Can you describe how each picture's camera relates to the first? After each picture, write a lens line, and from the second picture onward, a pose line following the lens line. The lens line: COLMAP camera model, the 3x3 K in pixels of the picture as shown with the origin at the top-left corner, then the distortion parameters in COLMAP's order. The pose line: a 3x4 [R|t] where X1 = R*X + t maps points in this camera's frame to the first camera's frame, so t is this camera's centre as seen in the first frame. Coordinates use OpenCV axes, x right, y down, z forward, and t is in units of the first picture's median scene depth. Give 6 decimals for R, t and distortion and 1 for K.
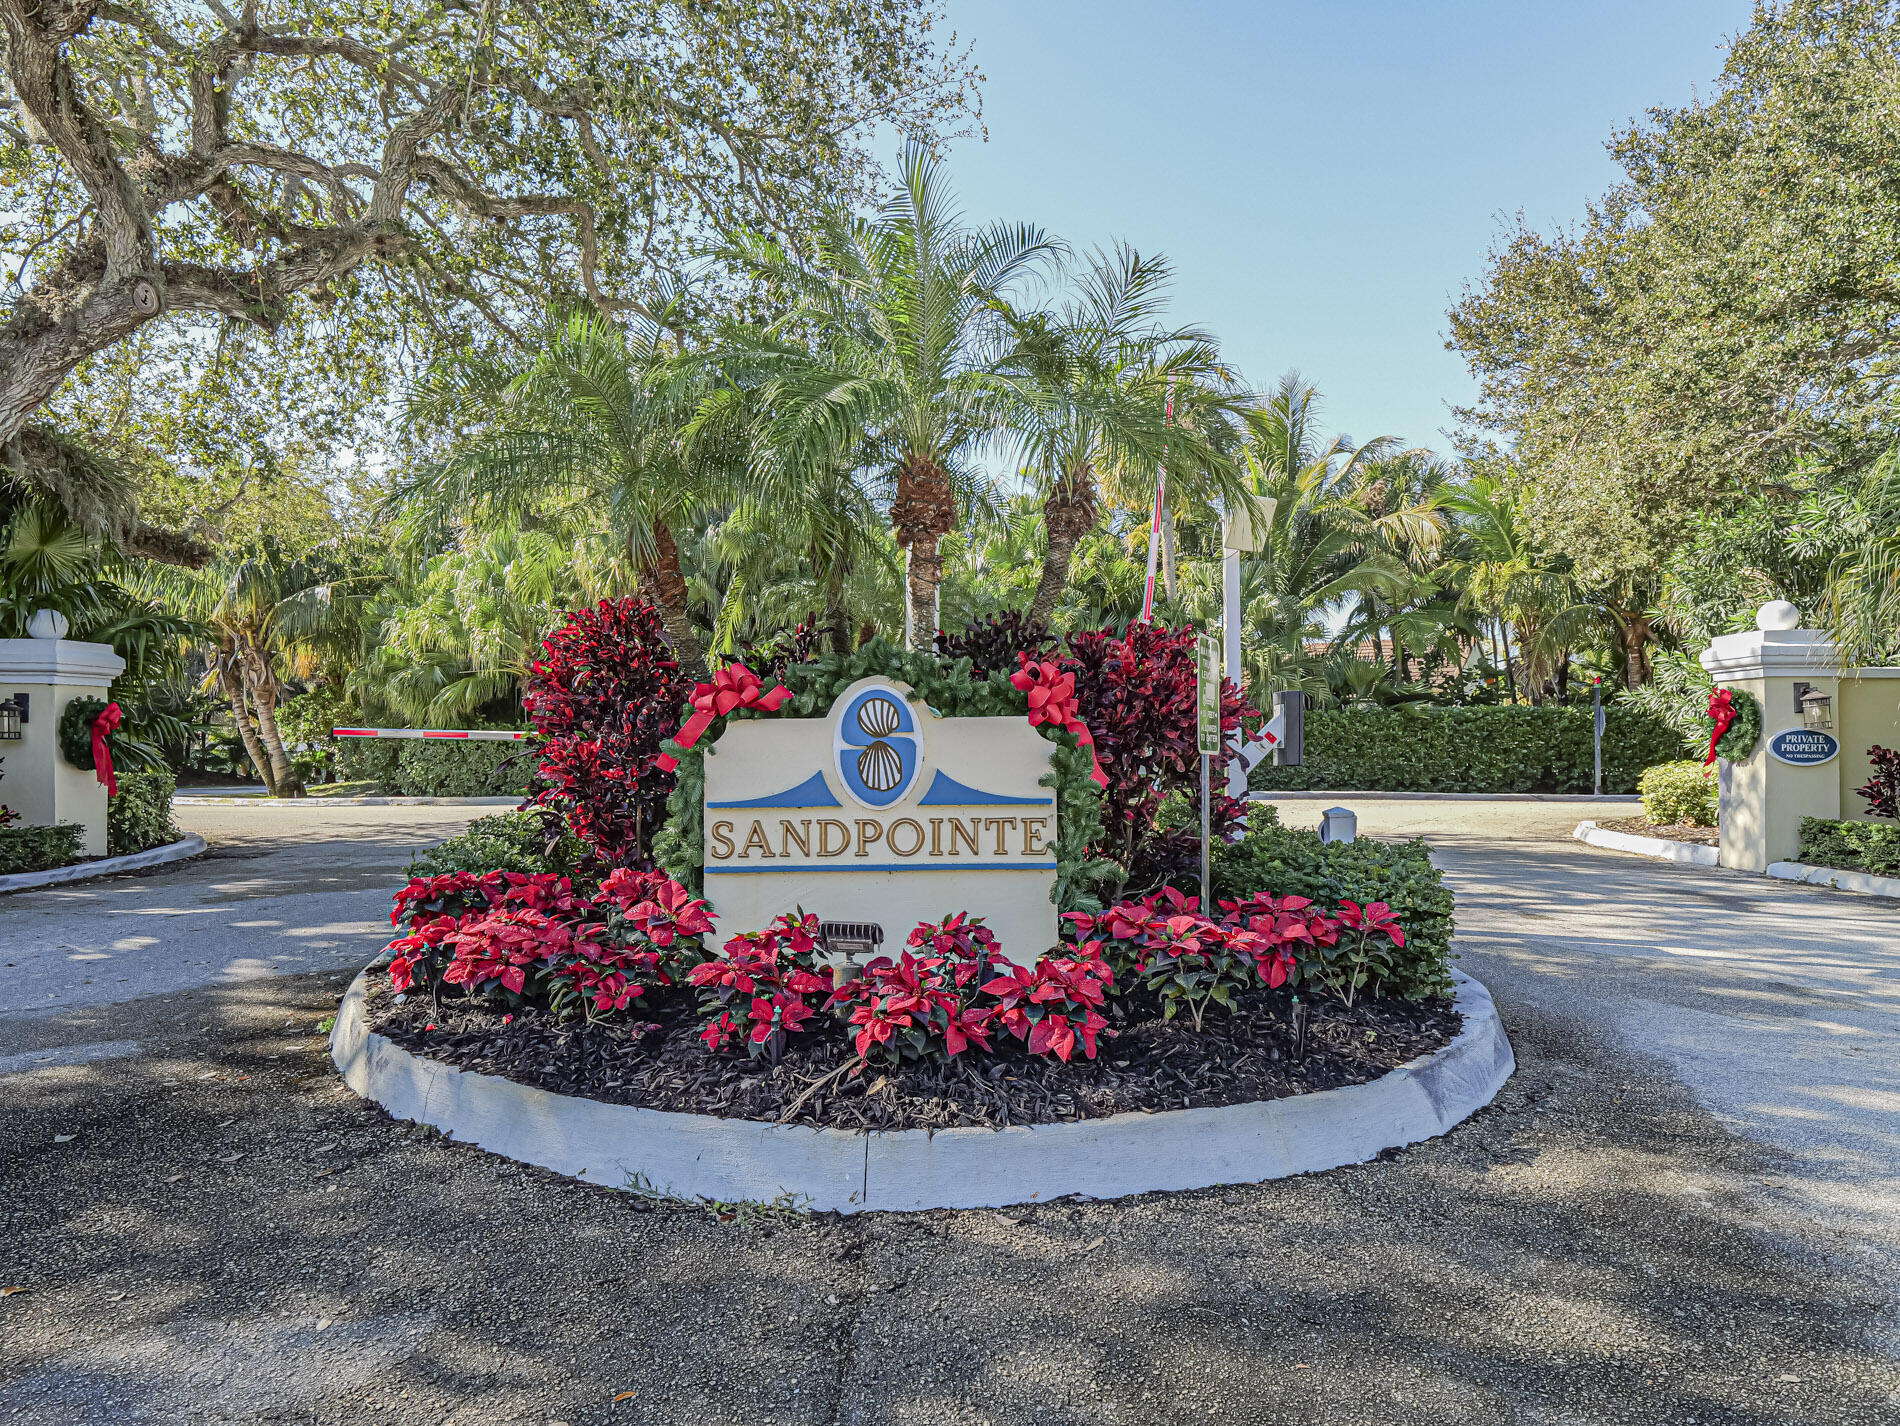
lens RADIAL K [[1107.7, 0, 966.2], [0, 1107.7, 726.6], [0, 0, 1]] dist [-0.004229, -0.000083]
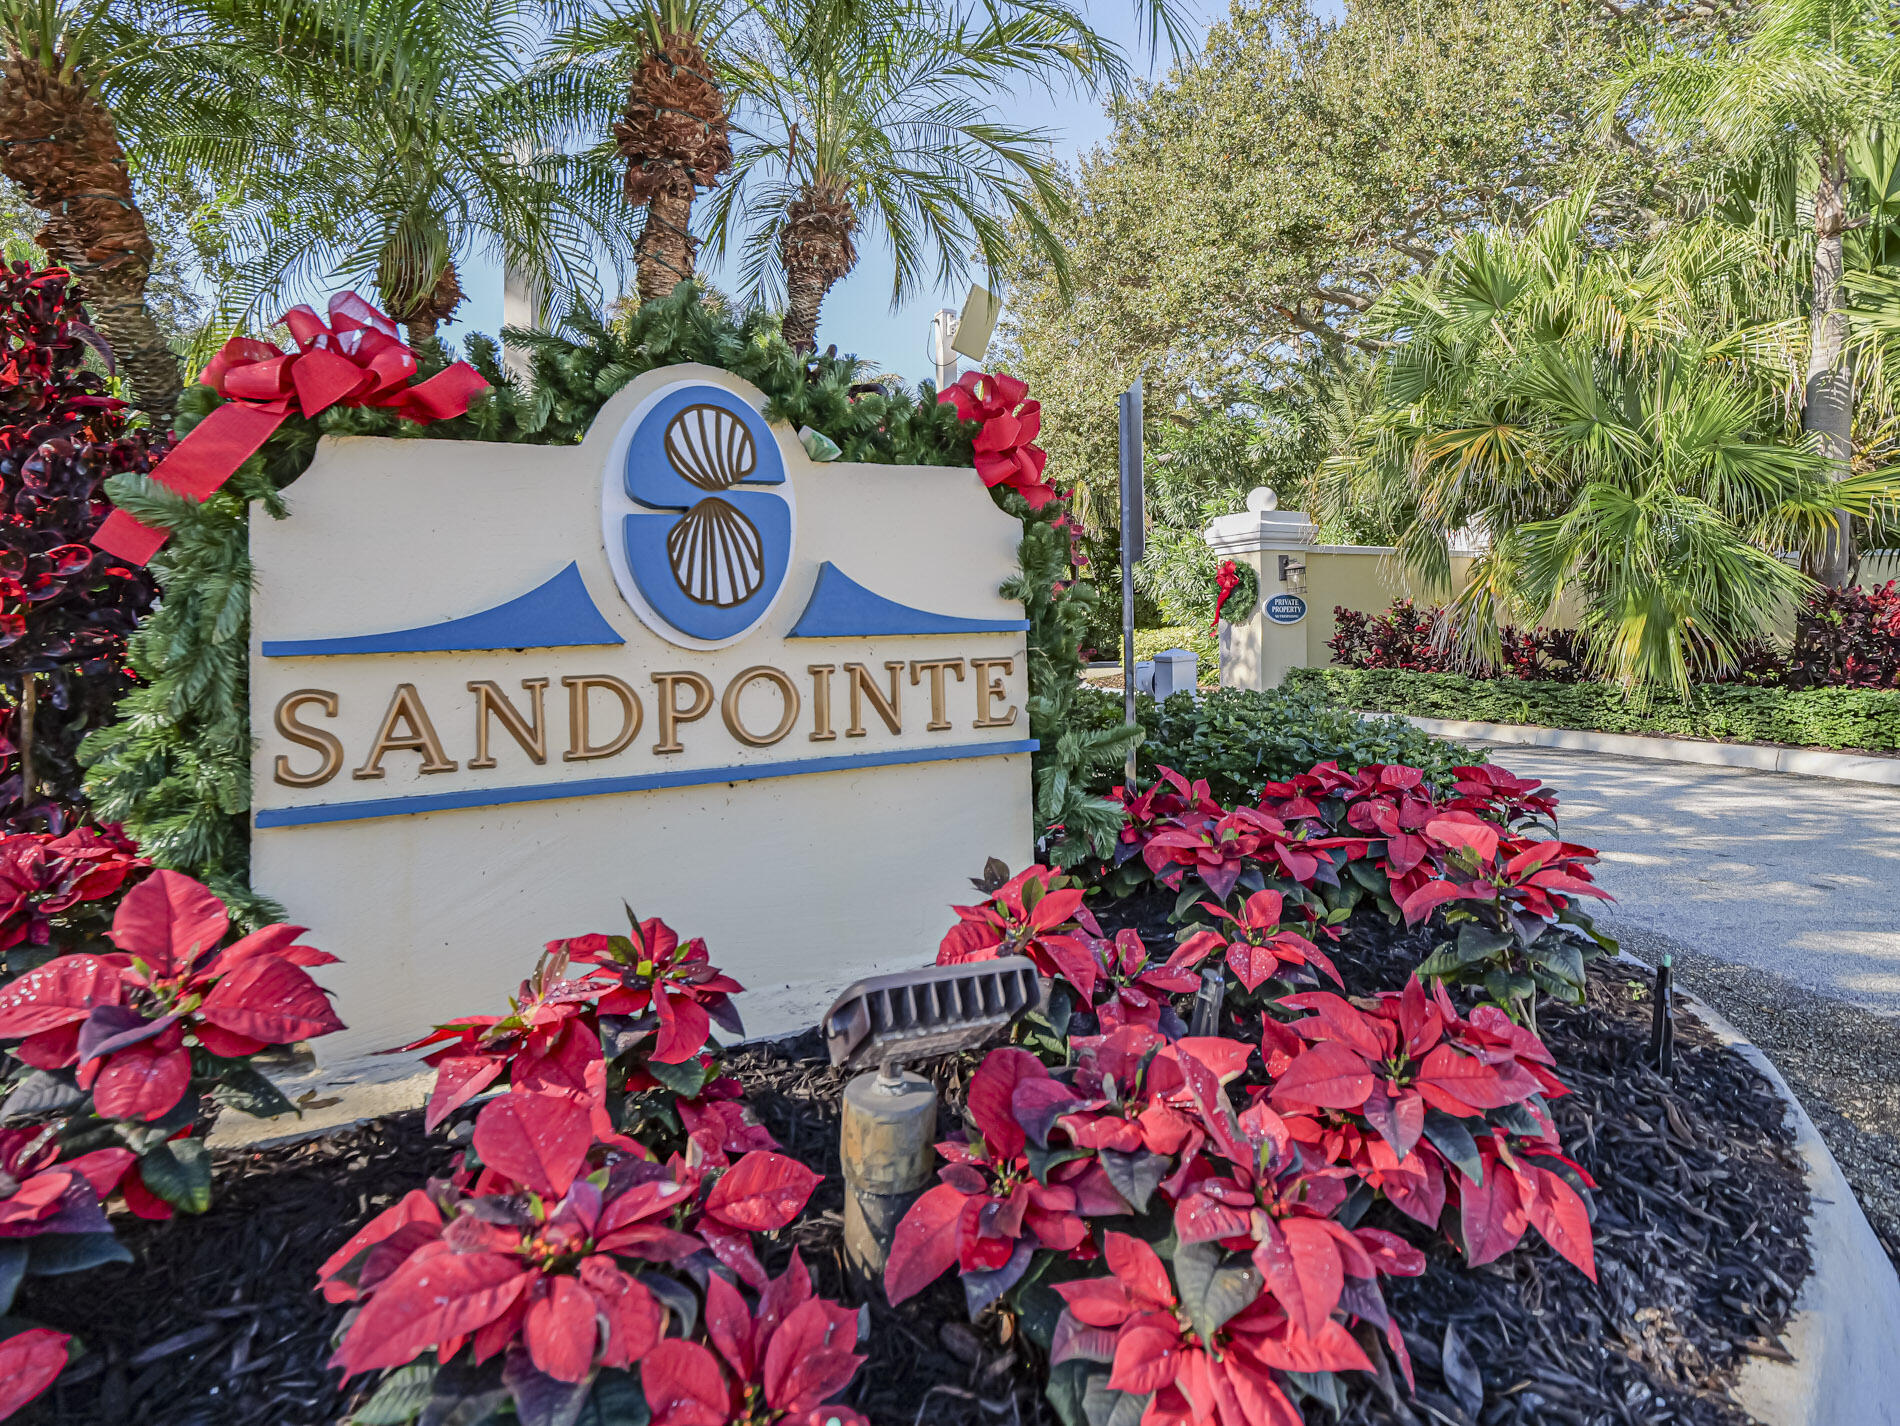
lens RADIAL K [[999.0, 0, 943.8], [0, 999.0, 594.4], [0, 0, 1]] dist [-0.013161, 0.000149]
pose [[0.893635, -0.002486, 0.448788, -0.175904], [0.013744, 0.999667, -0.021829, 0.062224], [-0.448585, 0.025675, 0.893371, 0.582875]]
